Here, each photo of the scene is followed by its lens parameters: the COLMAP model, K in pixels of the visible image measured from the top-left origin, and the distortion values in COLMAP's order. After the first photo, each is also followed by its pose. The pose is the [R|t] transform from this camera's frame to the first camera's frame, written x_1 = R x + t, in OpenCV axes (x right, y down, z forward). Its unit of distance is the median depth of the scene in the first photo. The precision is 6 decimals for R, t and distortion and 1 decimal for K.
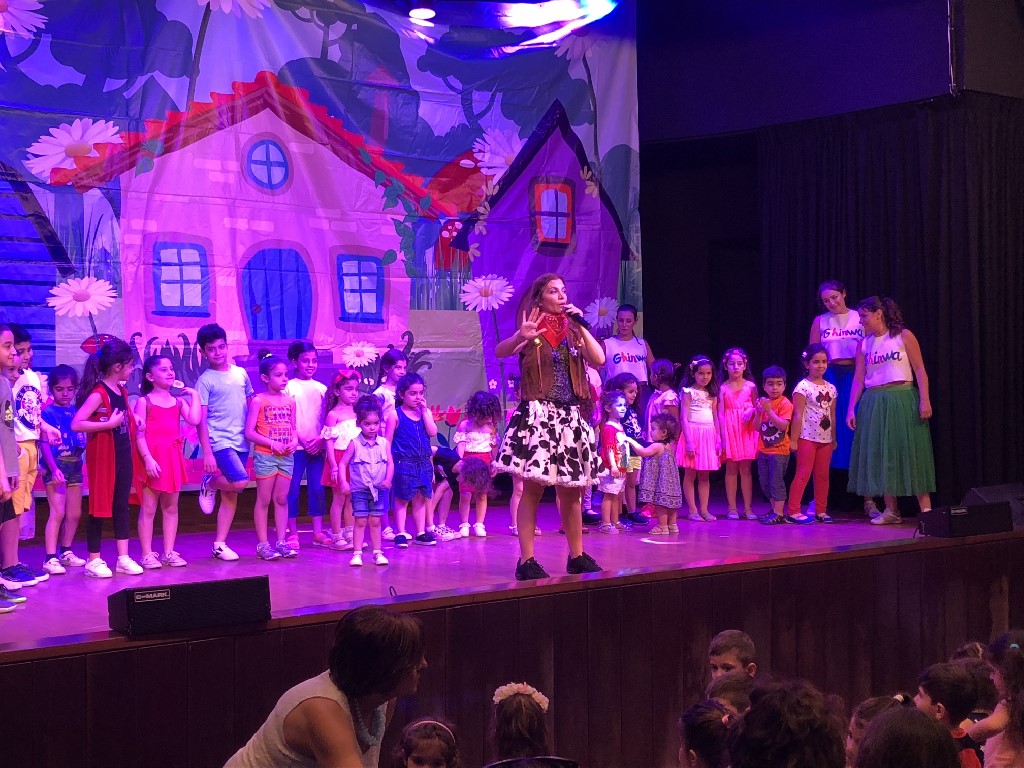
lens RADIAL K [[1490.7, 0, 522.4], [0, 1490.7, 359.5], [0, 0, 1]] dist [0.099231, 0.000000]
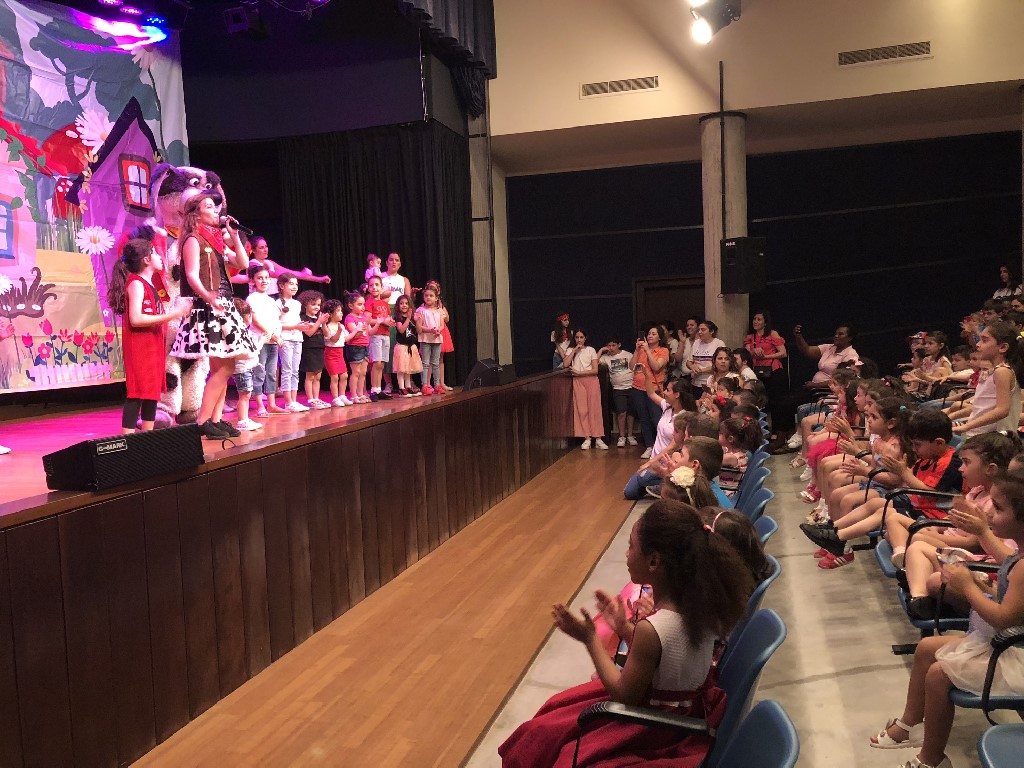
lens RADIAL K [[835.4, 0, 512.2], [0, 835.4, 370.6], [0, 0, 1]] dist [0.019803, -0.013968]
pose [[0.798206, -0.061014, 0.599286, -0.175941], [0.043174, 0.998093, 0.044112, 0.049786], [-0.600835, -0.009337, 0.799318, 0.222426]]
